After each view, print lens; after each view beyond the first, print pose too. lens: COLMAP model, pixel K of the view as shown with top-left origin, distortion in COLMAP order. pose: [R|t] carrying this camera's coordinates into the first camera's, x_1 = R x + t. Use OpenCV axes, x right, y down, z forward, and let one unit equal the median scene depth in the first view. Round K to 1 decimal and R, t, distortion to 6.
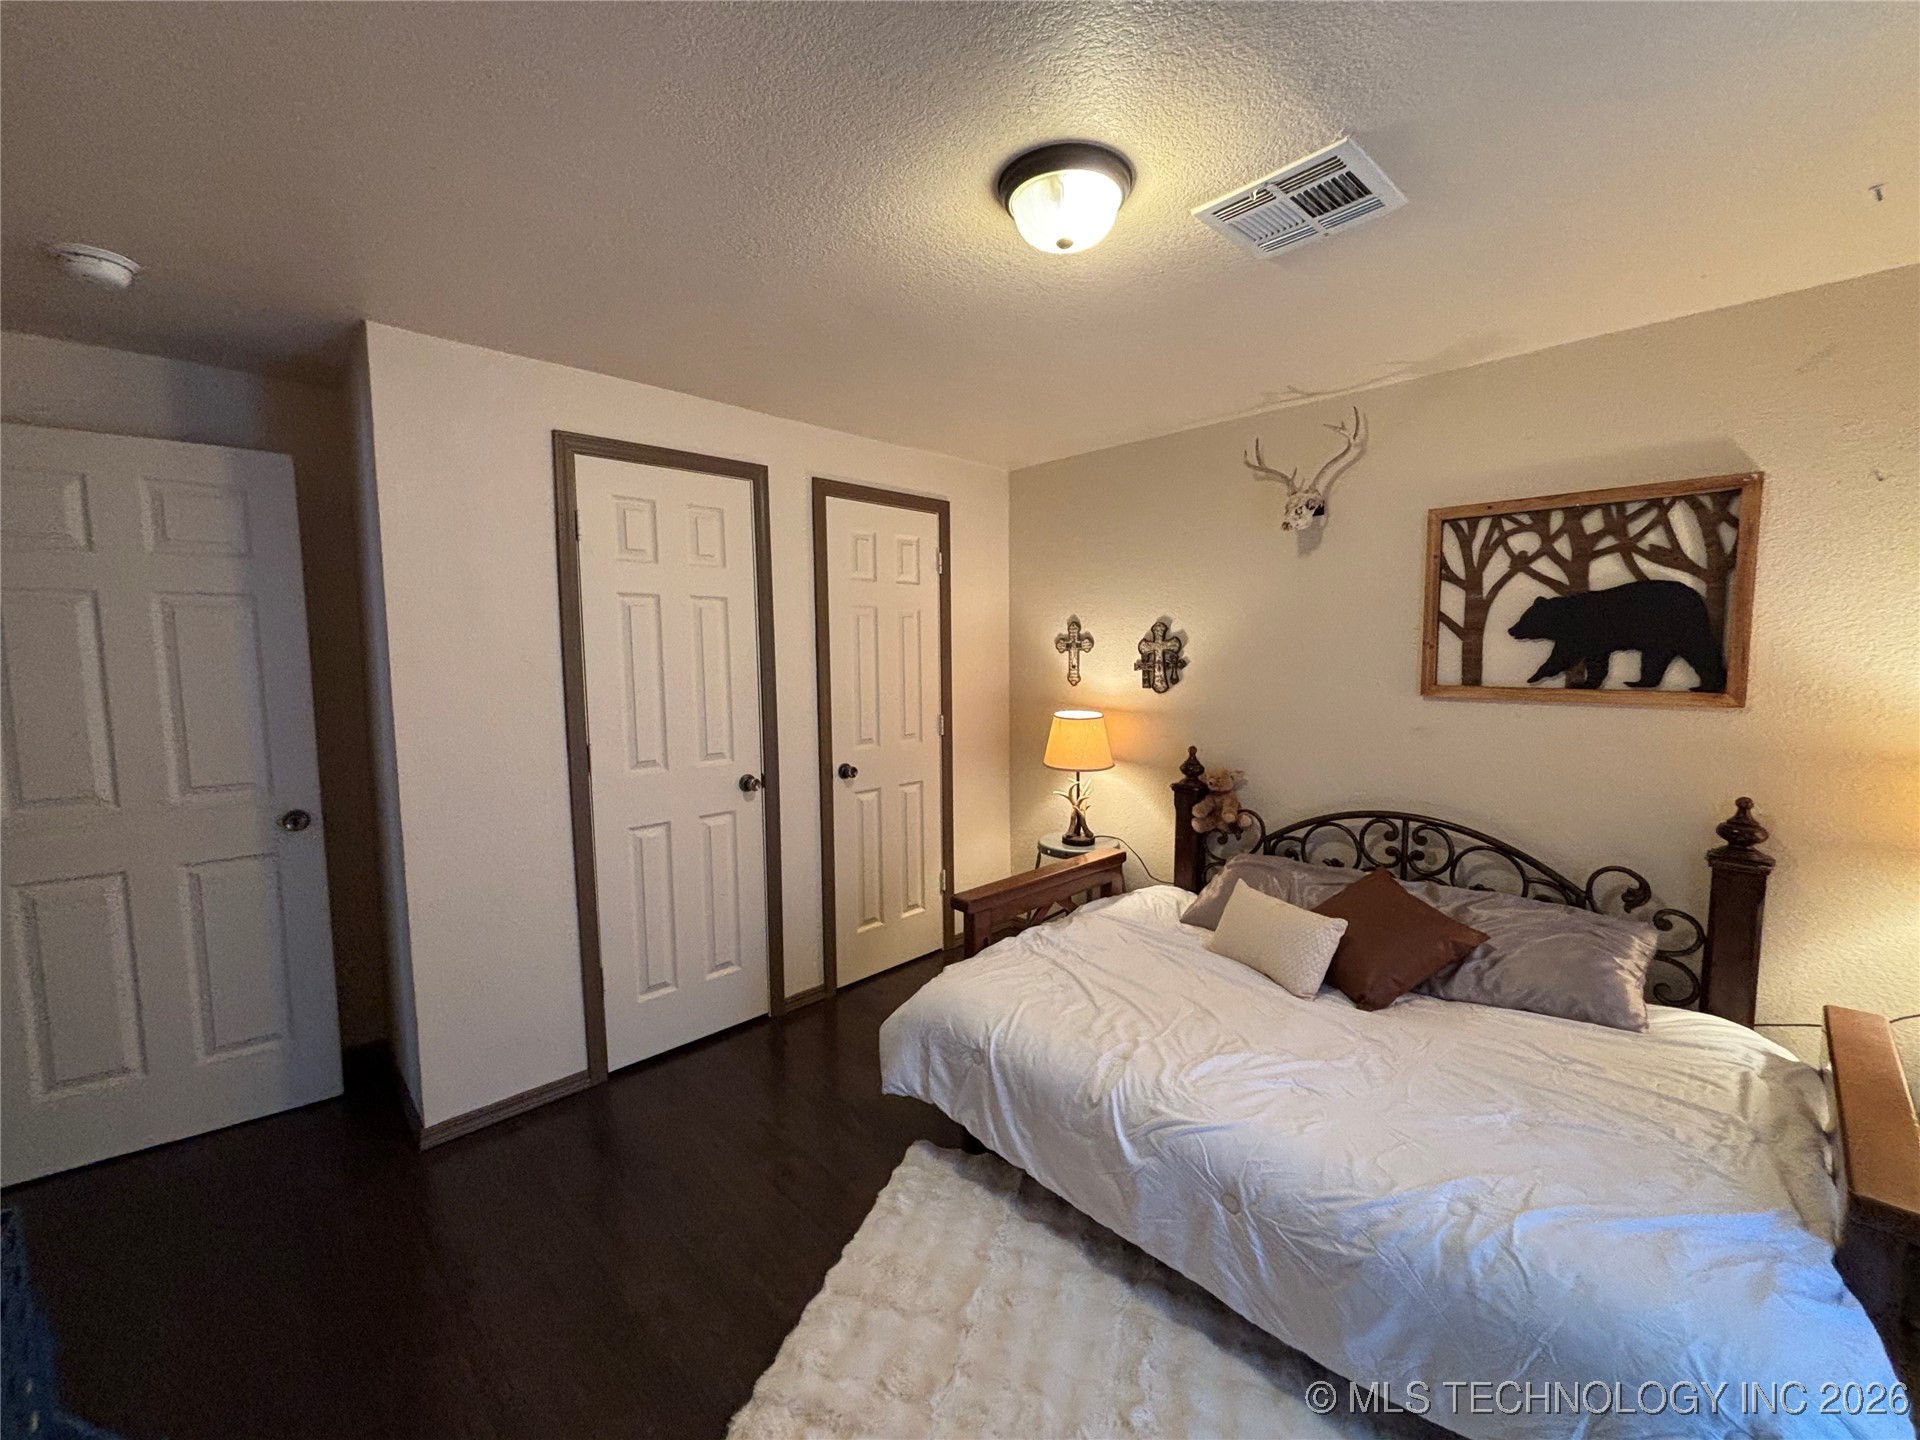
lens RADIAL K [[782.0, 0, 965.9], [0, 782.0, 722.2], [0, 0, 1]] dist [-0.003004, 0.000884]
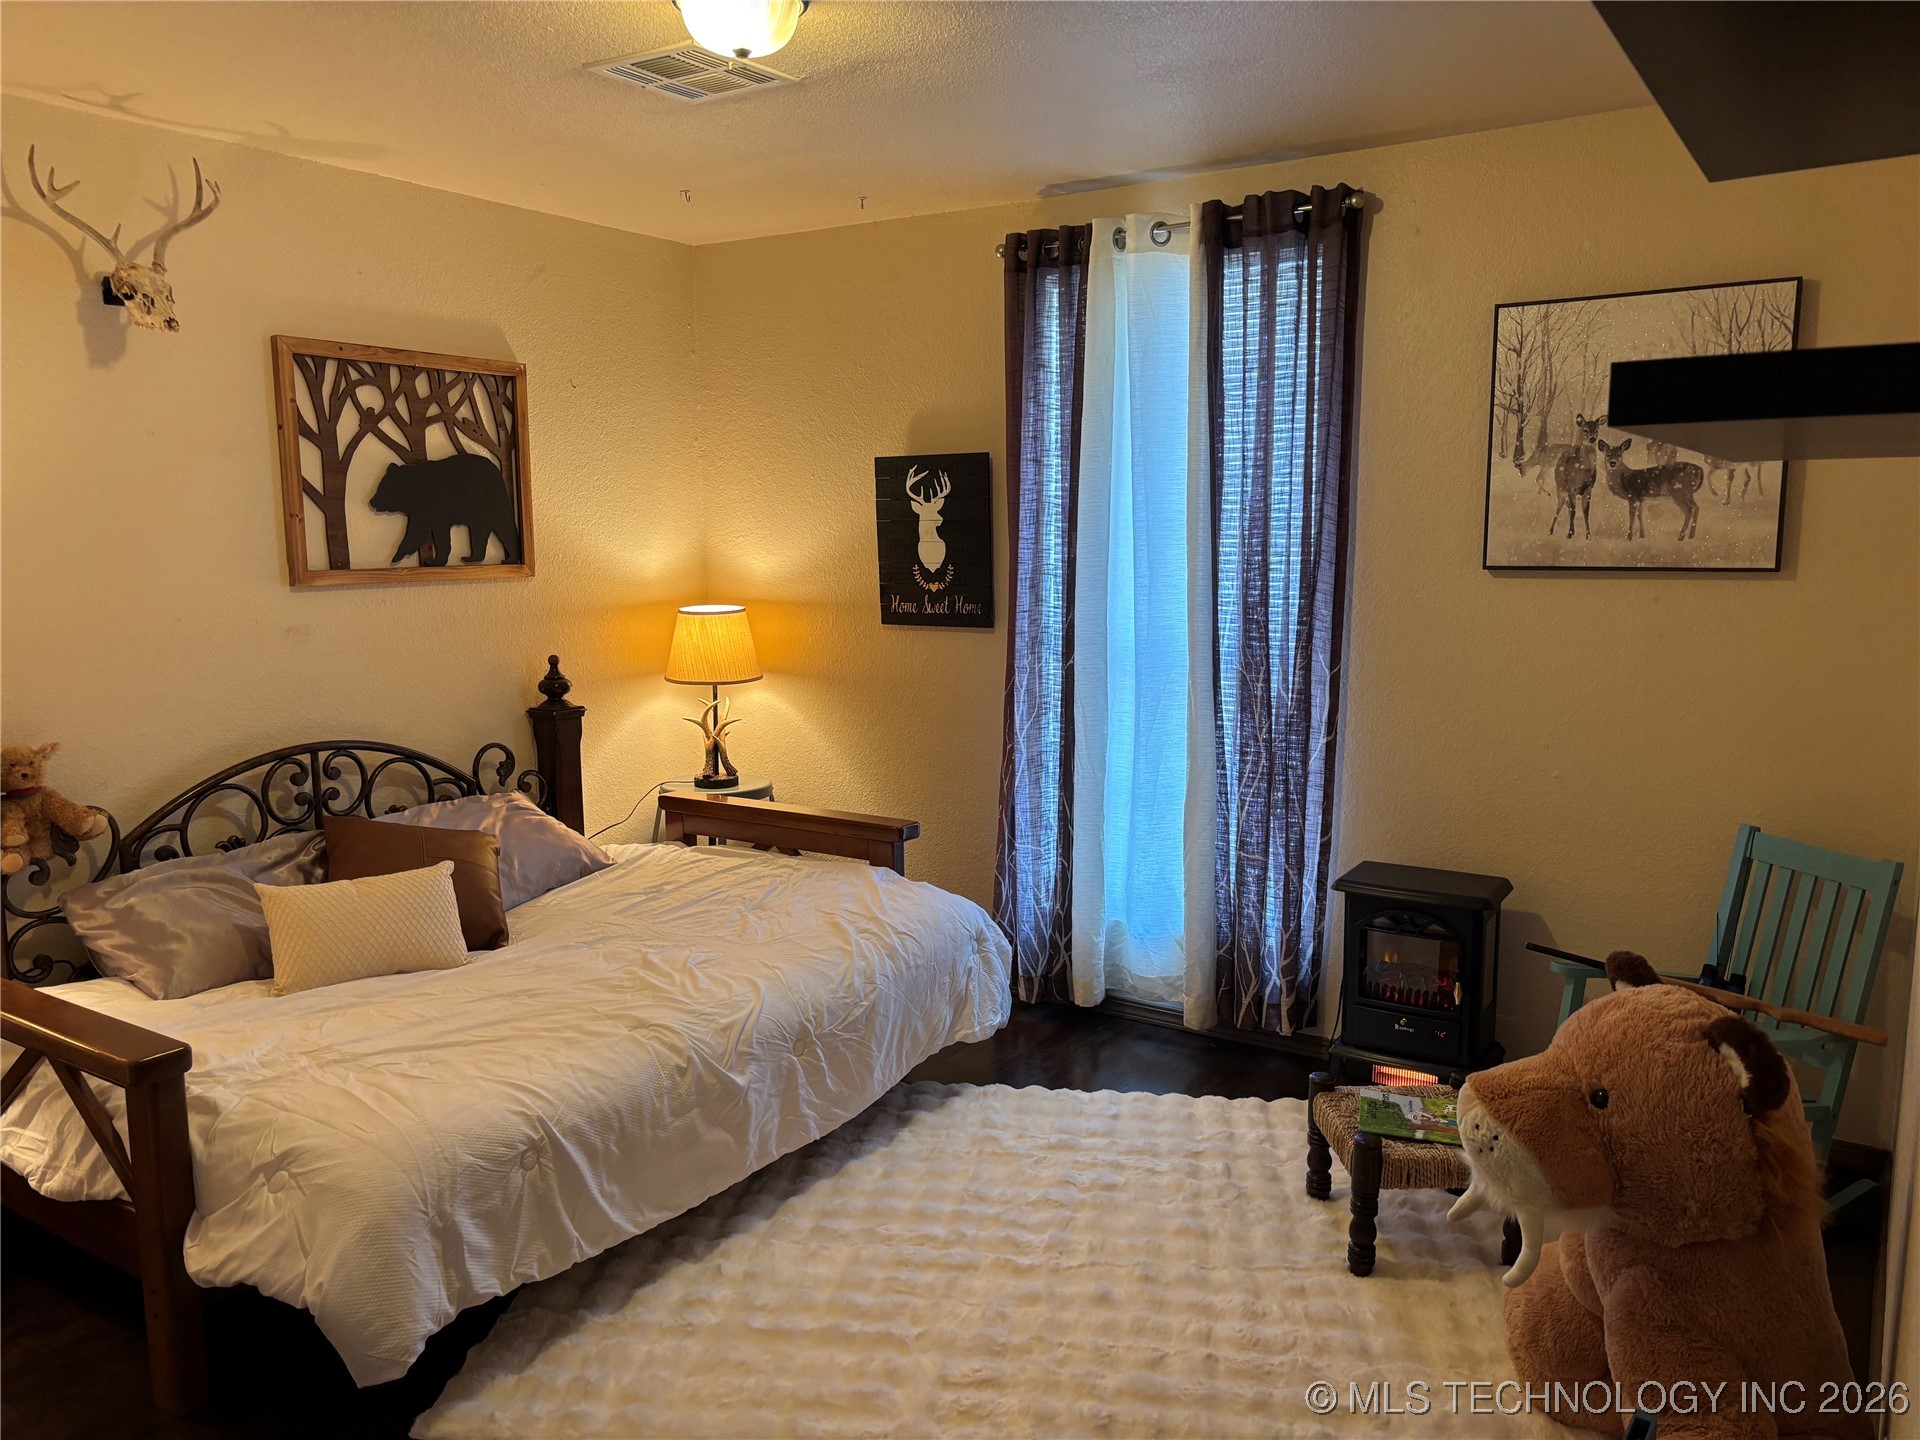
lens RADIAL K [[1450.4, 0, 960.2], [0, 1450.4, 721.4], [0, 0, 1]] dist [0.082918, -0.091473]
pose [[-0.218386, -0.125784, 0.967722, -1.038203], [0.099199, 0.983660, 0.150242, -0.060016], [-0.970807, 0.128807, -0.202340, 0.754614]]
